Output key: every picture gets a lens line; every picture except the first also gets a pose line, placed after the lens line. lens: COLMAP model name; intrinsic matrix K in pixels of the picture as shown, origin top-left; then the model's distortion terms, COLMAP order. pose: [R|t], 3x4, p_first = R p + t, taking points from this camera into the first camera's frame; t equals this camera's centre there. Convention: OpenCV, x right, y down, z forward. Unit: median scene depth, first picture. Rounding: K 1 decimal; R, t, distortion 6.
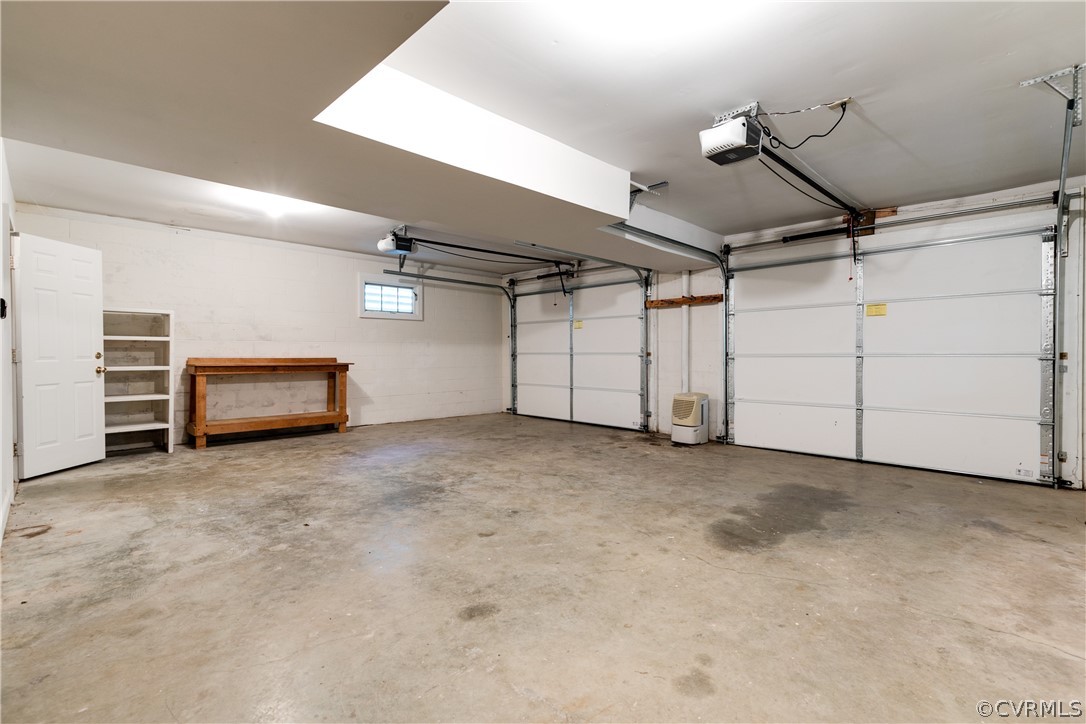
lens RADIAL K [[497.8, 0, 545.8], [0, 497.8, 358.1], [0, 0, 1]] dist [0.004555, 0.000676]
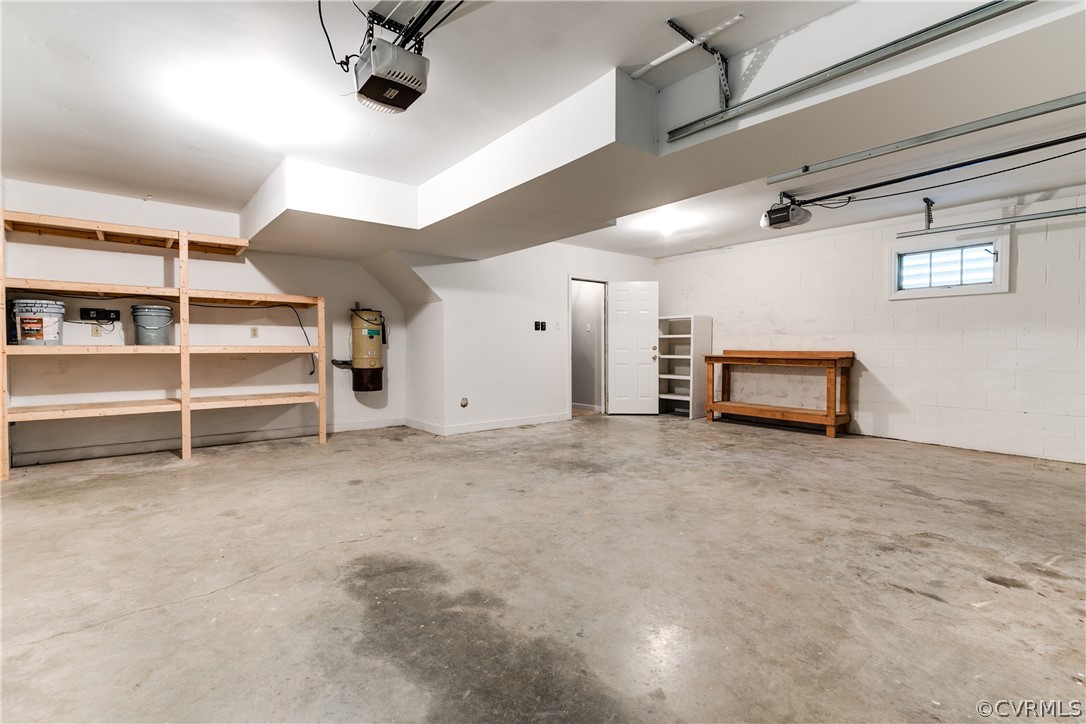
lens RADIAL K [[497.8, 0, 546.0], [0, 497.8, 360.4], [0, 0, 1]] dist [0.004555, 0.000676]
pose [[-0.107985, 0.023432, -0.993876, 0.936853], [-0.009545, 0.999652, 0.024605, -0.001970], [0.994107, 0.012144, -0.107724, 1.091626]]
